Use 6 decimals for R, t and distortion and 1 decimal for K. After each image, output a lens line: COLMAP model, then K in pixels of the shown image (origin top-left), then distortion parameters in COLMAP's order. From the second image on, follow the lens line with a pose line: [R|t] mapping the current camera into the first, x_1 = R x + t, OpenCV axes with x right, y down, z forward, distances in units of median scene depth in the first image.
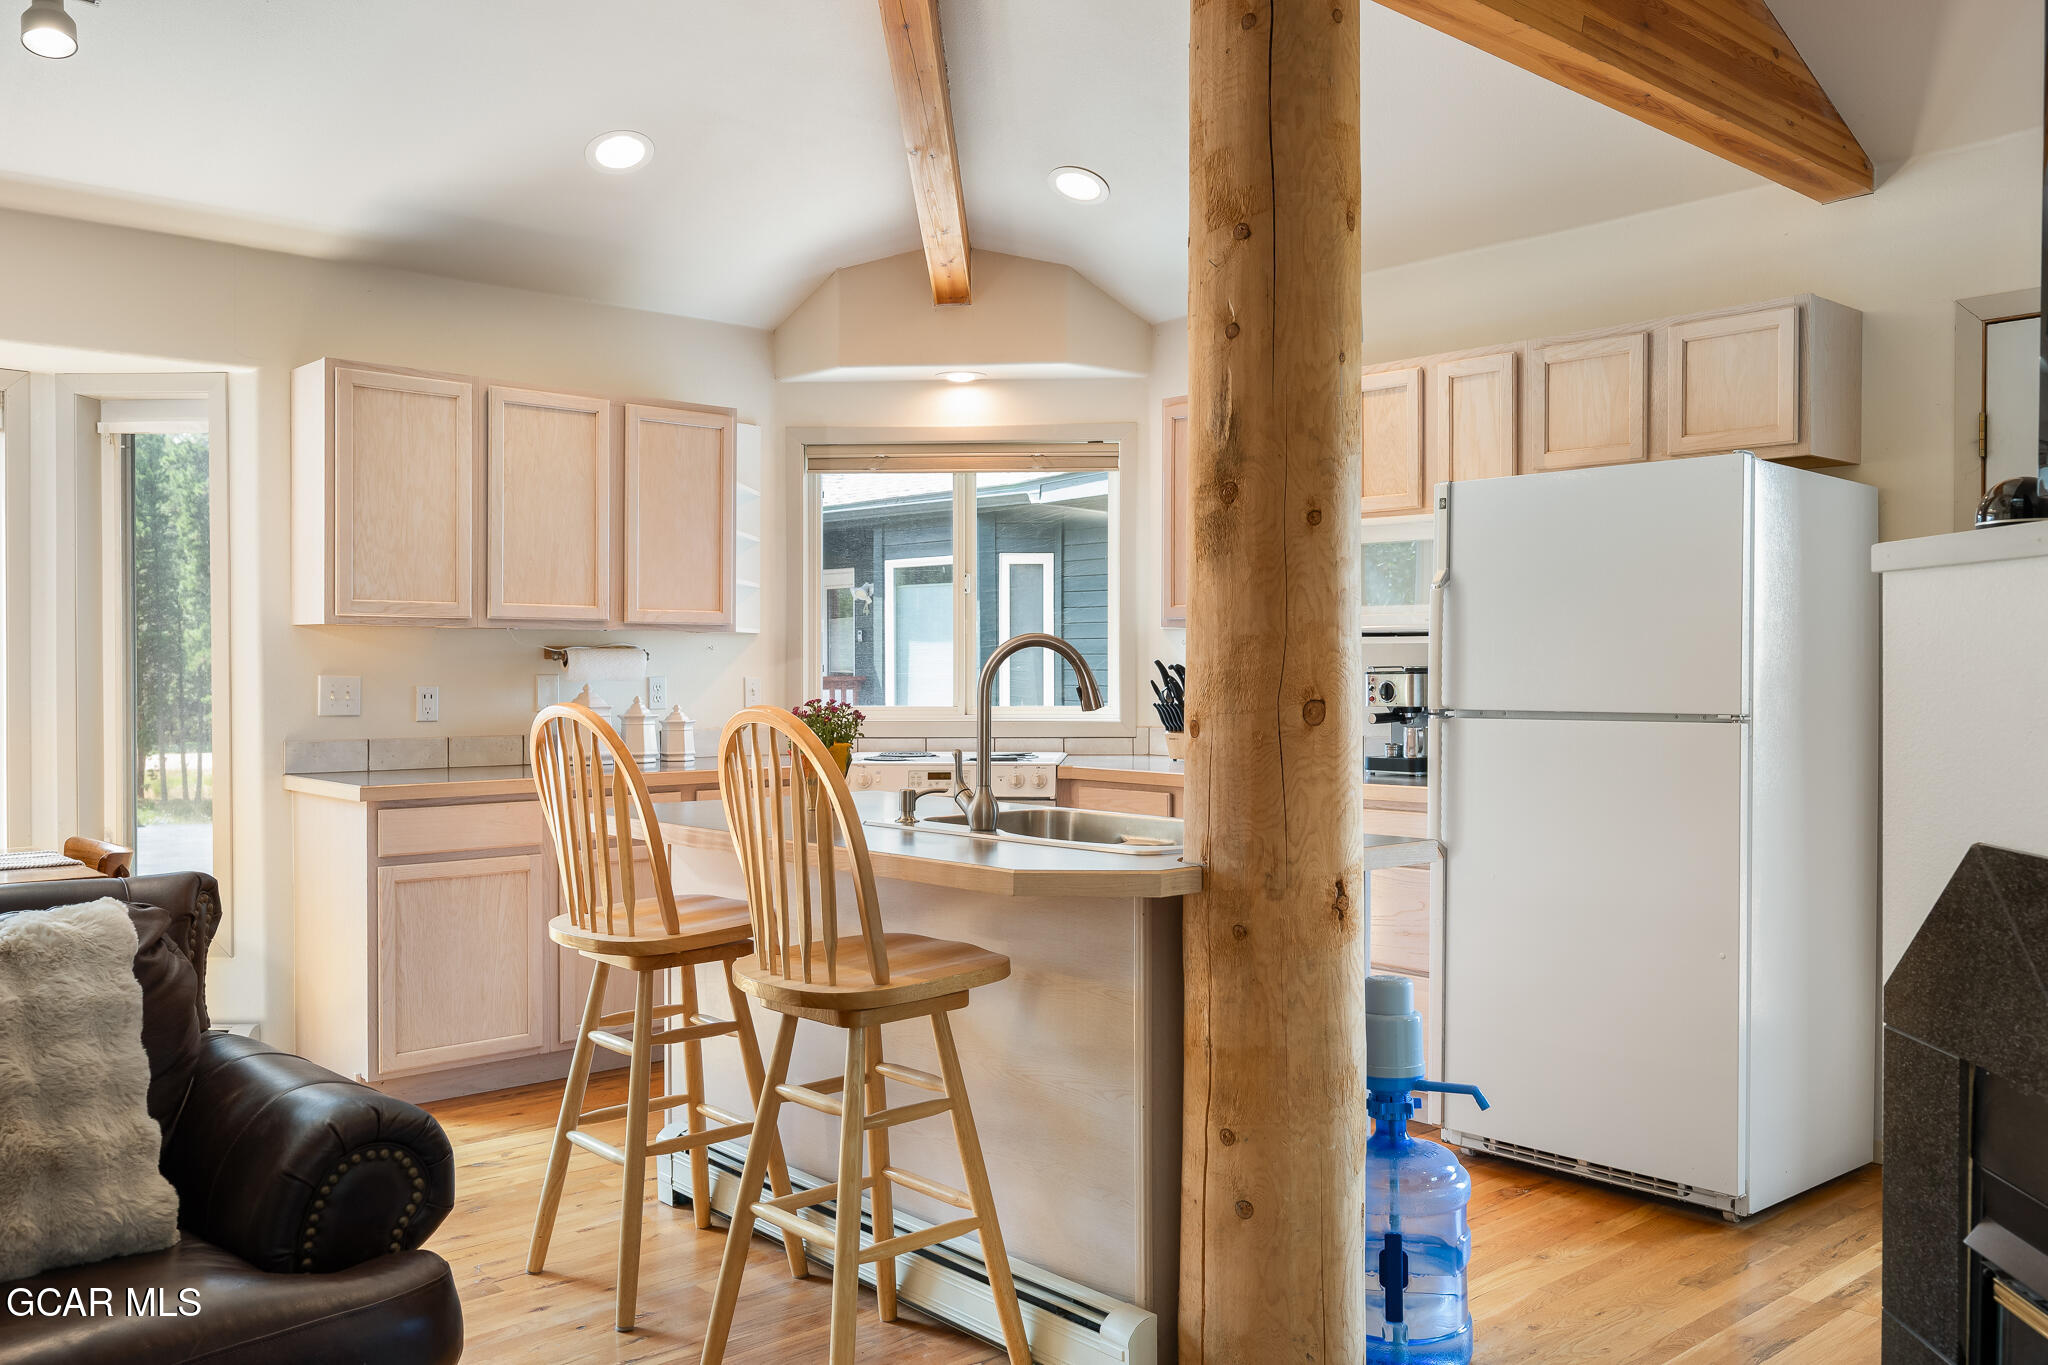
lens RADIAL K [[1634.0, 0, 1009.5], [0, 1634.0, 680.2], [0, 0, 1]] dist [0.002209, -0.009761]
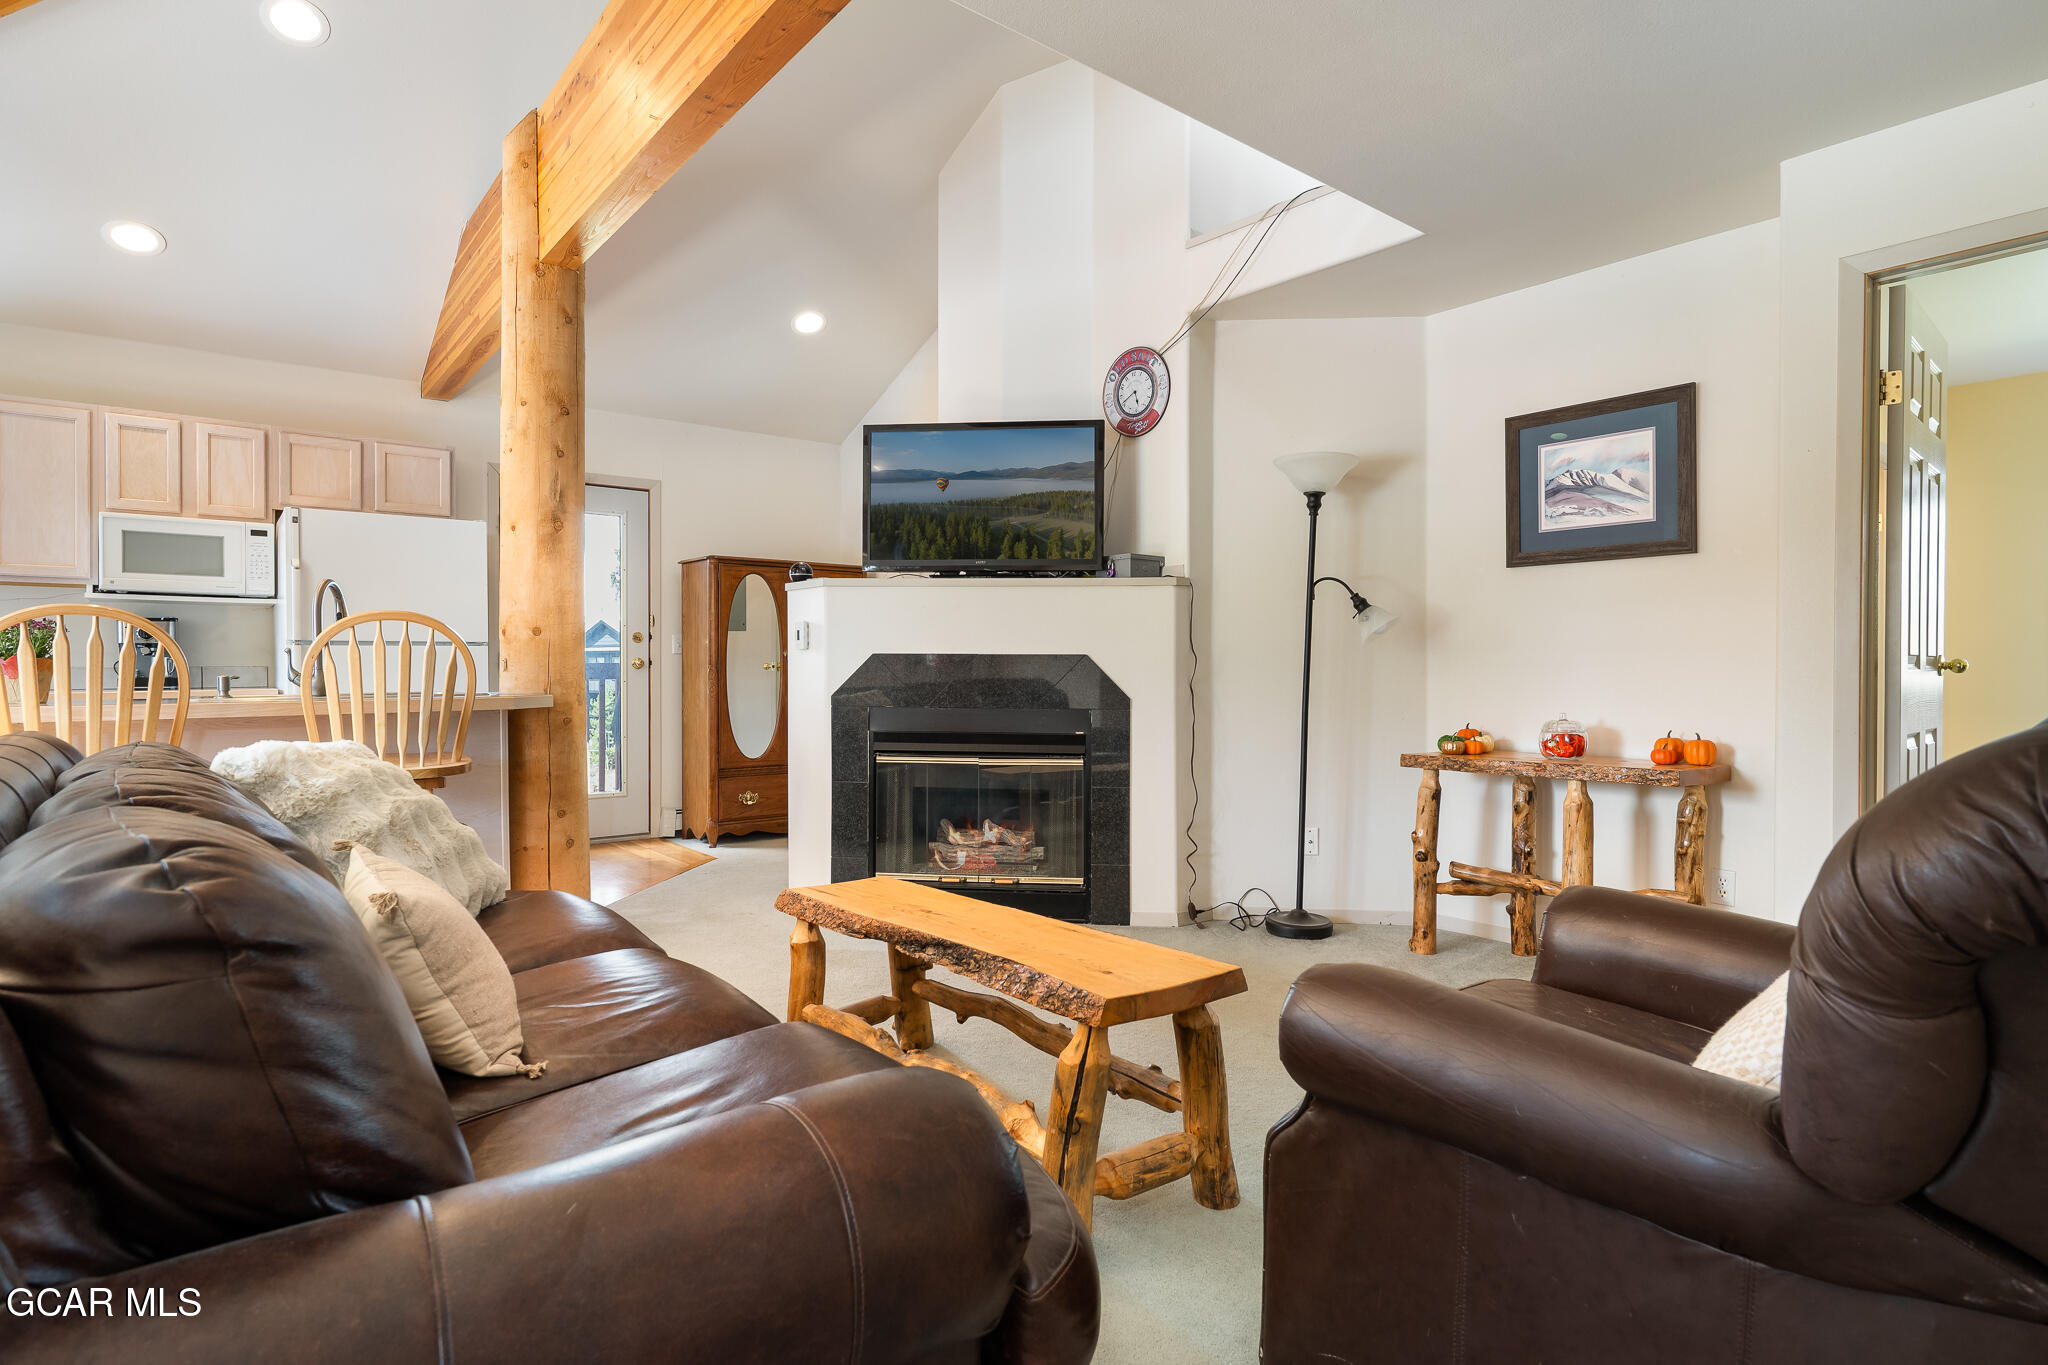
lens RADIAL K [[1055.0, 0, 1036.0], [0, 1055.0, 687.4], [0, 0, 1]] dist [-0.011257, -0.001827]
pose [[0.030983, -0.019053, 0.999338, -0.766971], [0.006954, 0.999798, 0.018846, 0.049530], [-0.999496, 0.006366, 0.031109, 0.180352]]
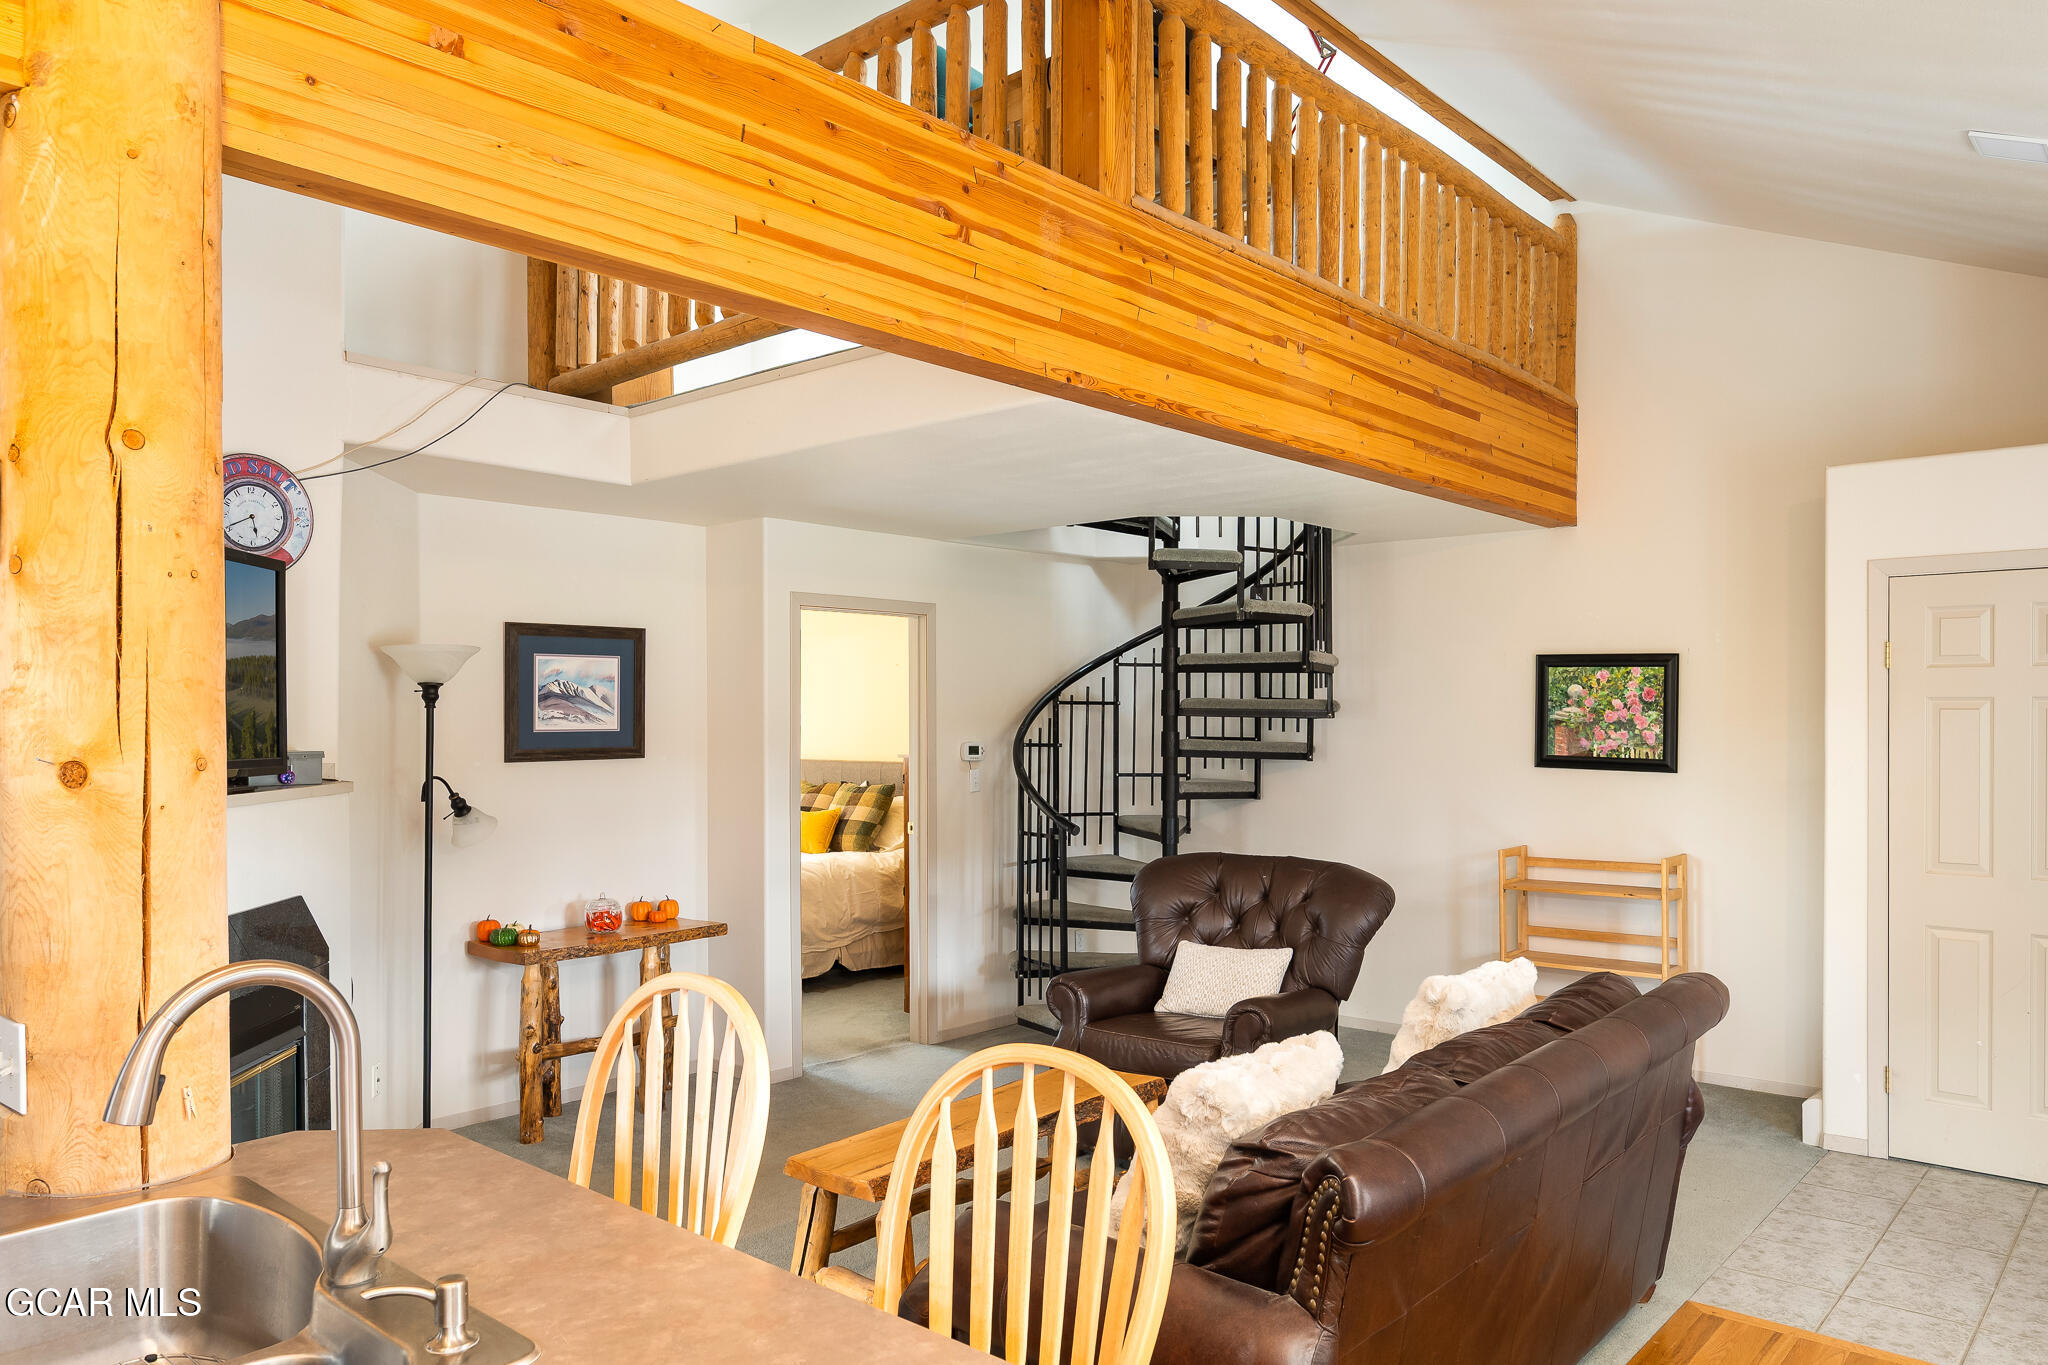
lens RADIAL K [[1347.2, 0, 1015.7], [0, 1347.2, 699.9], [0, 0, 1]] dist [-0.008042, -0.000712]
pose [[-0.990695, 0.000109, -0.136100, -0.126326], [0.001018, 0.999978, -0.006613, -0.085172], [0.136096, -0.006690, -0.990673, 1.105408]]
